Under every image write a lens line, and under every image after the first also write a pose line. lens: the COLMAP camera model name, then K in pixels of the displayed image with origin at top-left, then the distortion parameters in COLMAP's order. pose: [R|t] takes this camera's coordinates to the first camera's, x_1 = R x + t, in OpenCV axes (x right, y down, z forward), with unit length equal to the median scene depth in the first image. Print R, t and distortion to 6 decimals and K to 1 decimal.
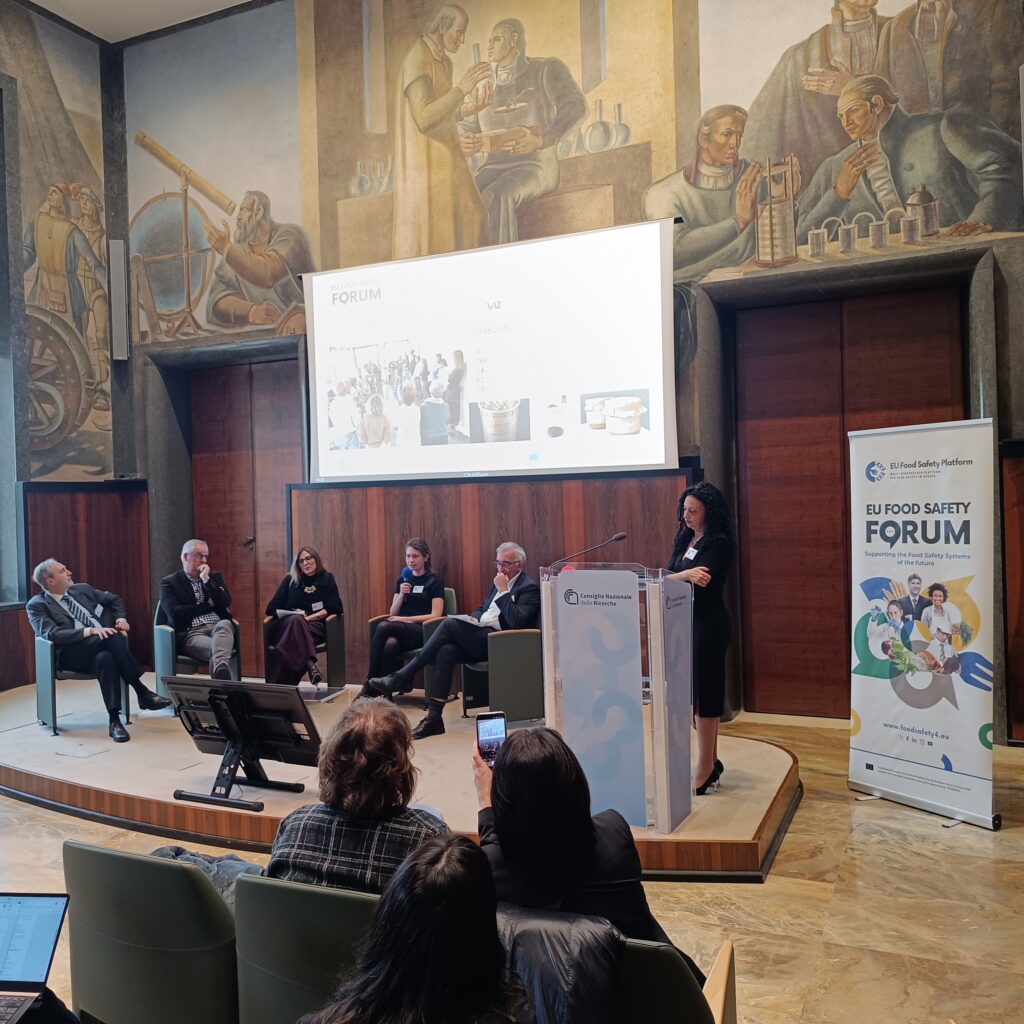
lens RADIAL K [[932.4, 0, 512.6], [0, 932.4, 500.7], [0, 0, 1]] dist [0.001689, 0.000000]
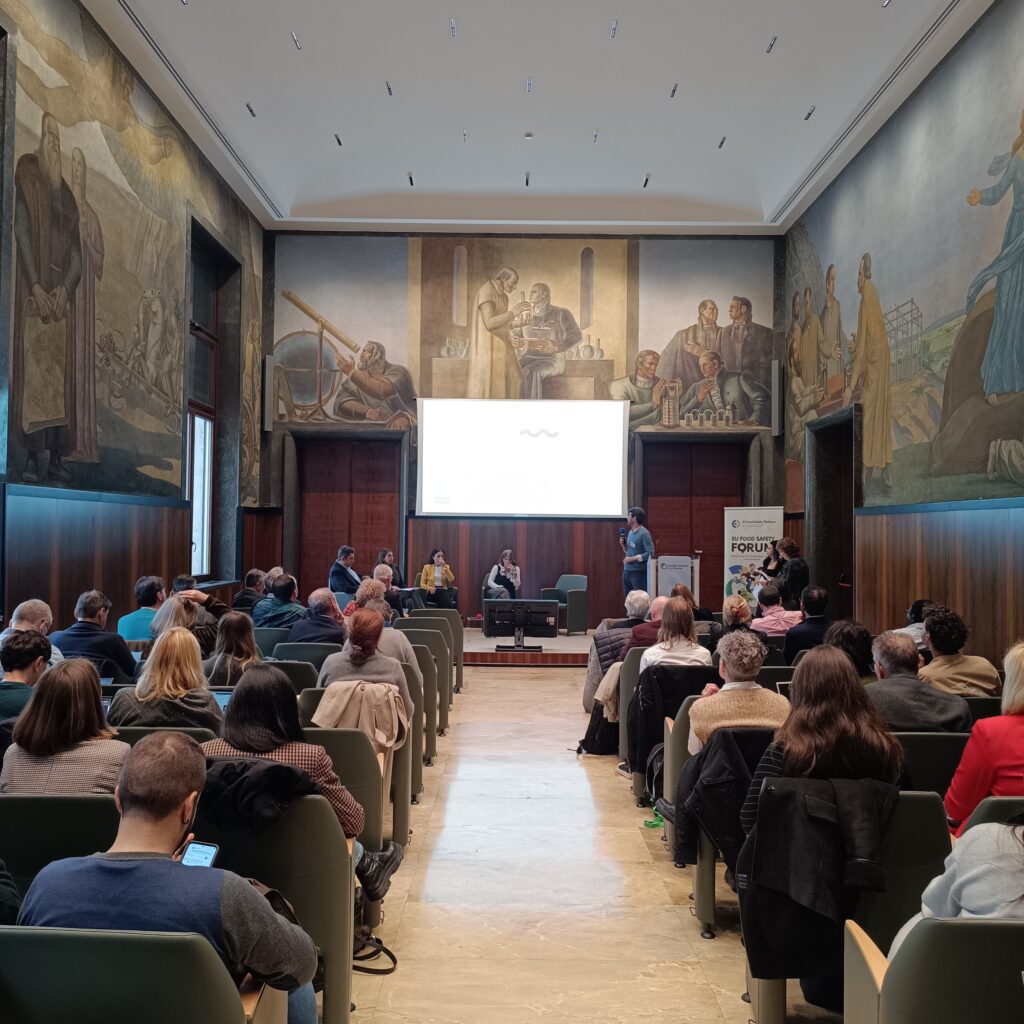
lens RADIAL K [[932.4, 0, 513.6], [0, 932.4, 506.4], [0, 0, 1]] dist [0.001689, 0.000000]
pose [[0.905789, 0.050983, 0.420651, -0.908662], [-0.035332, 0.998366, -0.044921, 0.041847], [-0.422253, 0.025827, 0.906110, -0.777073]]
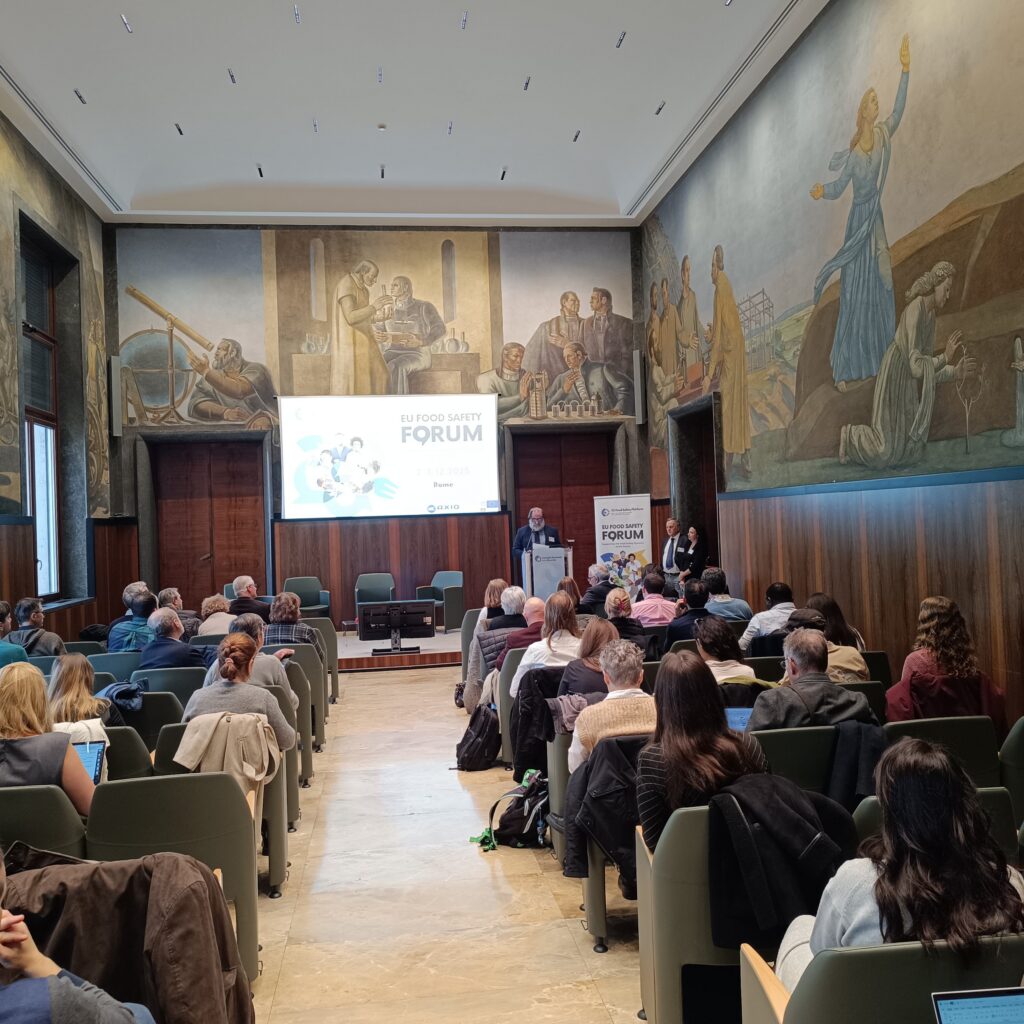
lens RADIAL K [[932.4, 0, 520.6], [0, 932.4, 508.2], [0, 0, 1]] dist [0.001689, 0.000000]
pose [[0.836918, 0.007057, 0.547283, -0.900820], [0.014462, 0.999283, -0.035002, 0.032265], [-0.547137, 0.037209, 0.836216, -0.763057]]
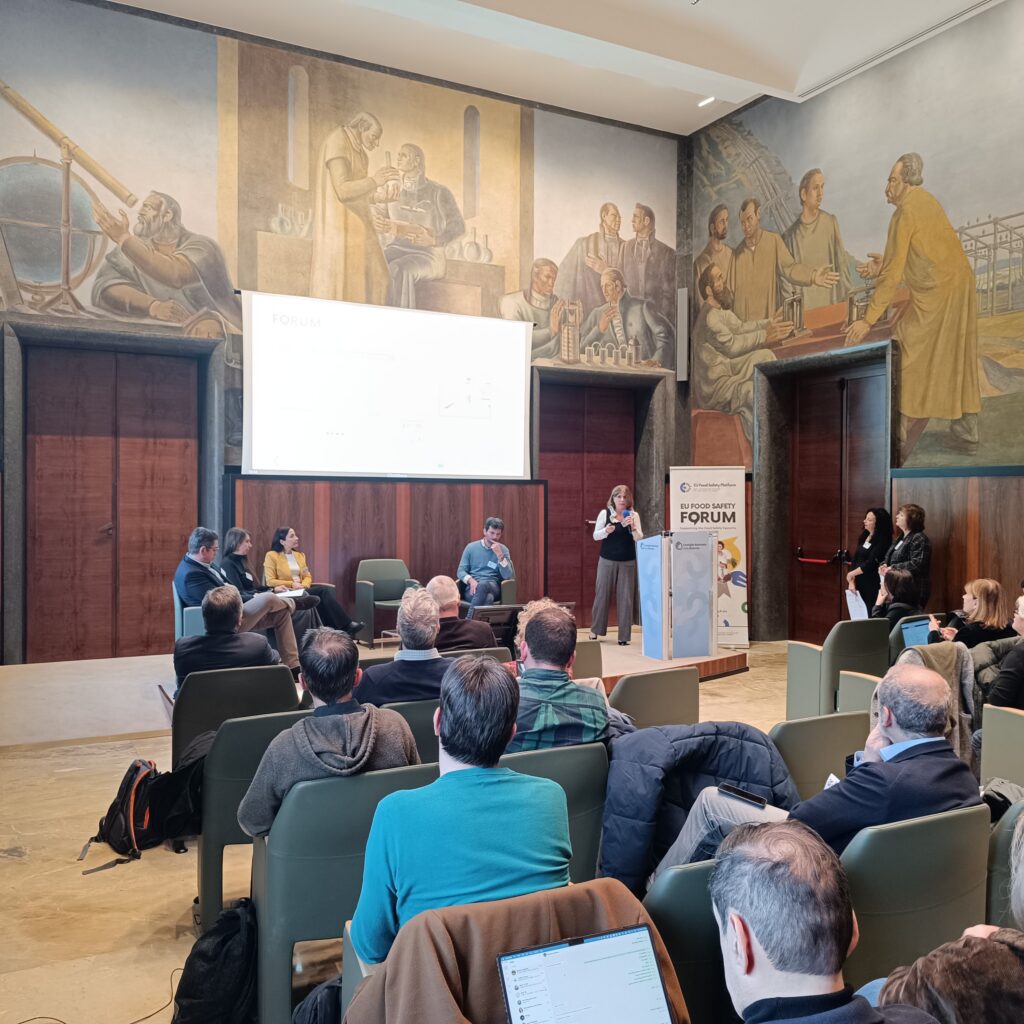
lens RADIAL K [[932.4, 0, 513.9], [0, 932.4, 512.9], [0, 0, 1]] dist [0.001689, 0.000000]
pose [[0.600510, 0.021990, 0.799314, -1.062173], [-0.019480, 0.999727, -0.012868, 0.041690], [-0.799380, -0.007844, 0.600775, 0.058592]]
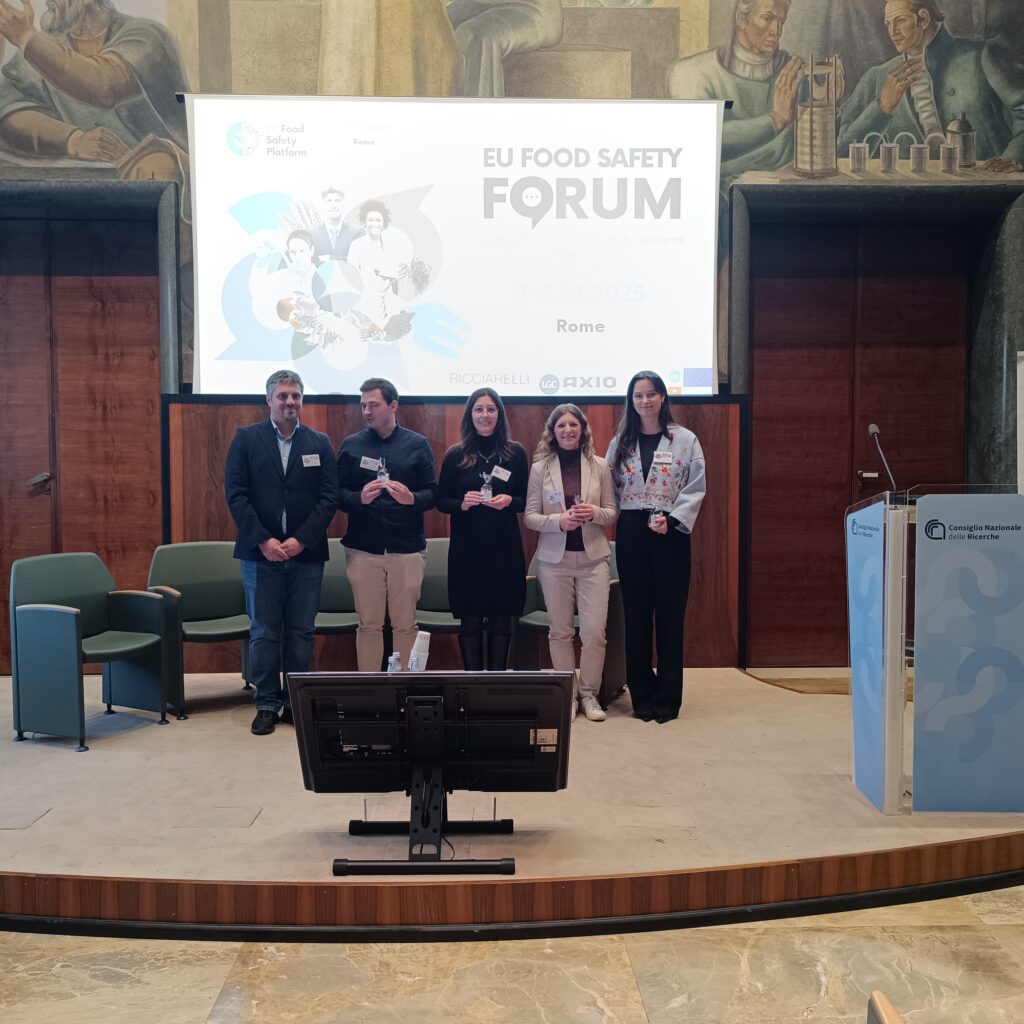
lens RADIAL K [[932.4, 0, 508.8], [0, 932.4, 503.7], [0, 0, 1]] dist [0.001689, 0.000000]
pose [[0.892637, 0.005068, 0.450747, -0.368898], [-0.022377, 0.999202, 0.033081, 0.040333], [-0.450220, -0.039615, 0.892038, 0.294229]]
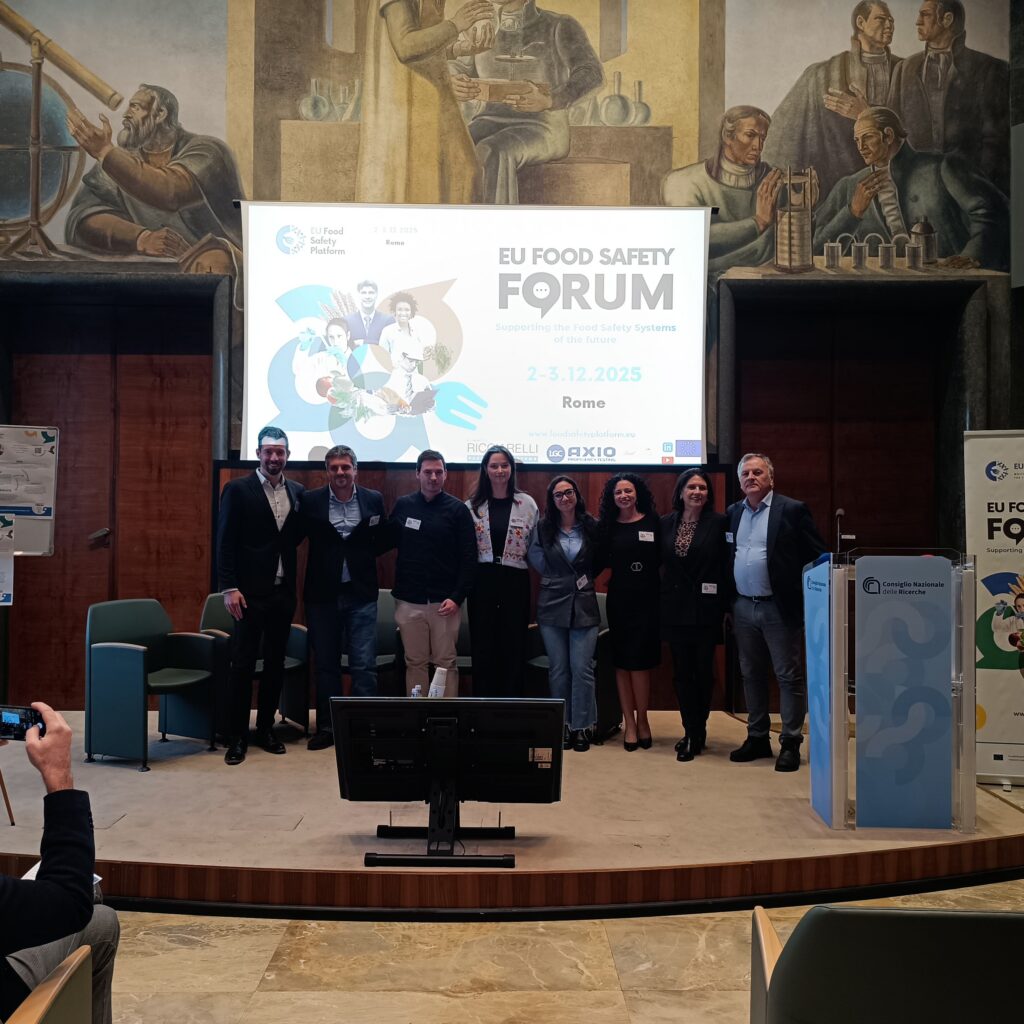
lens RADIAL K [[932.4, 0, 510.0], [0, 932.4, 503.1], [0, 0, 1]] dist [0.001689, 0.000000]
pose [[0.900505, 0.040058, 0.432997, -0.405688], [-0.031559, 0.999143, -0.026801, 0.036400], [-0.433699, 0.010470, 0.900997, 0.204094]]
